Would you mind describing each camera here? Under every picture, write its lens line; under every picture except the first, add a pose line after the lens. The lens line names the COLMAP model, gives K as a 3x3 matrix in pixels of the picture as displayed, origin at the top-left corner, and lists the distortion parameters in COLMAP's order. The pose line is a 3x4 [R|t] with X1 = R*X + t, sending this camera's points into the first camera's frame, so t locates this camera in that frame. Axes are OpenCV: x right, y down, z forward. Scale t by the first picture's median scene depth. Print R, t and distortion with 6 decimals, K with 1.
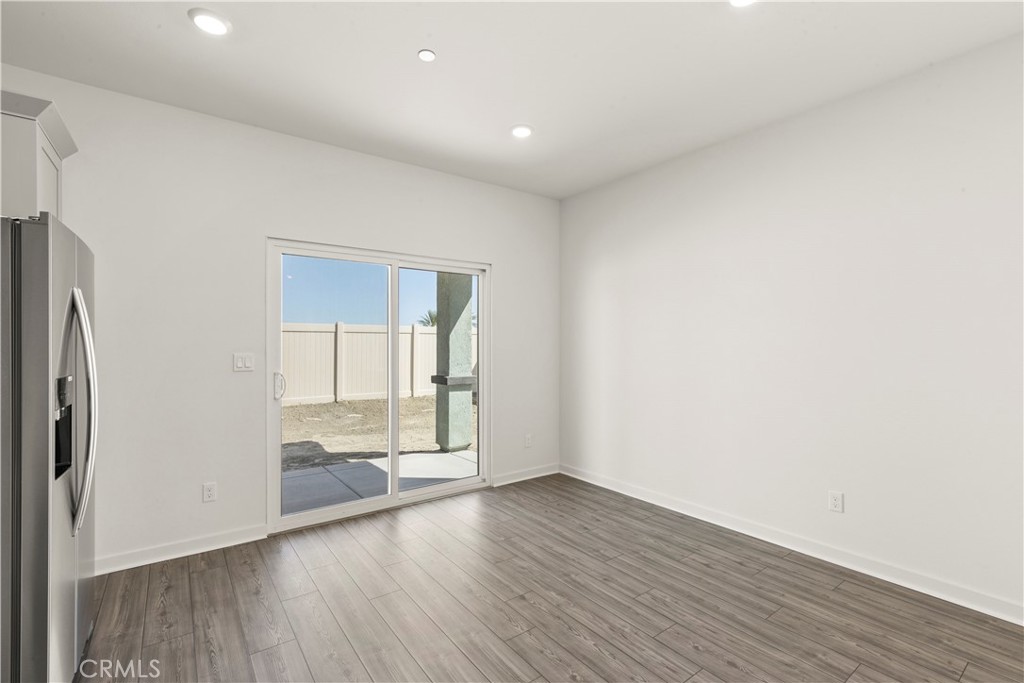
lens RADIAL K [[460.4, 0, 512.5], [0, 460.4, 341.4], [0, 0, 1]] dist [-0.010306, 0.000039]
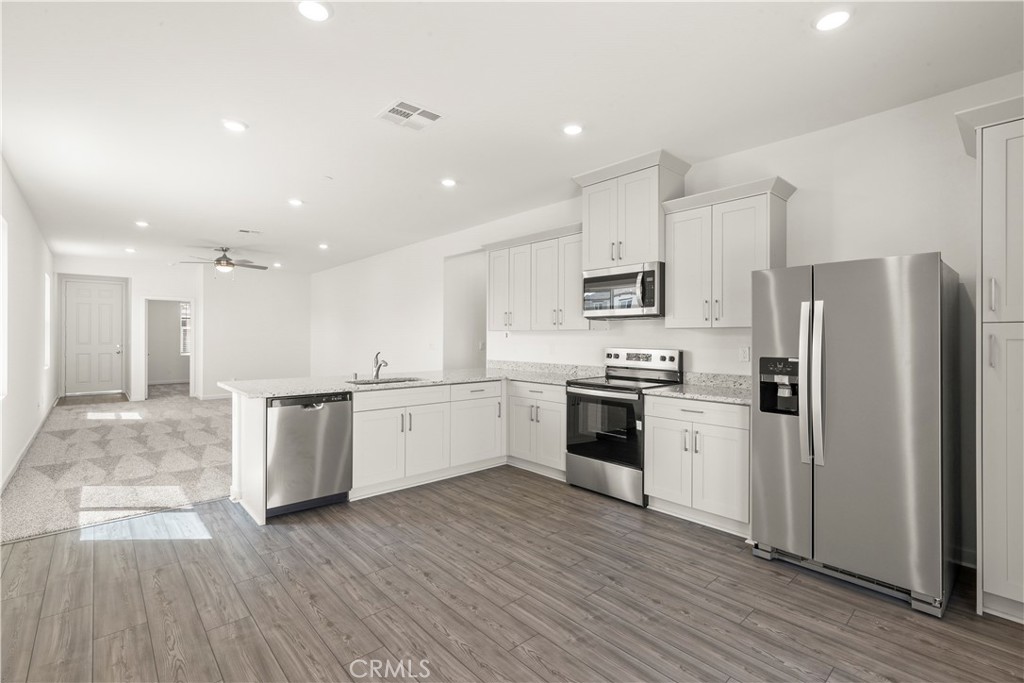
lens RADIAL K [[460.4, 0, 511.2], [0, 460.4, 340.0], [0, 0, 1]] dist [-0.010306, 0.000039]
pose [[-0.995041, -0.004603, -0.099359, 0.145252], [-0.004425, 0.999988, -0.002019, 0.014281], [0.099368, -0.001569, -0.995050, 2.000710]]
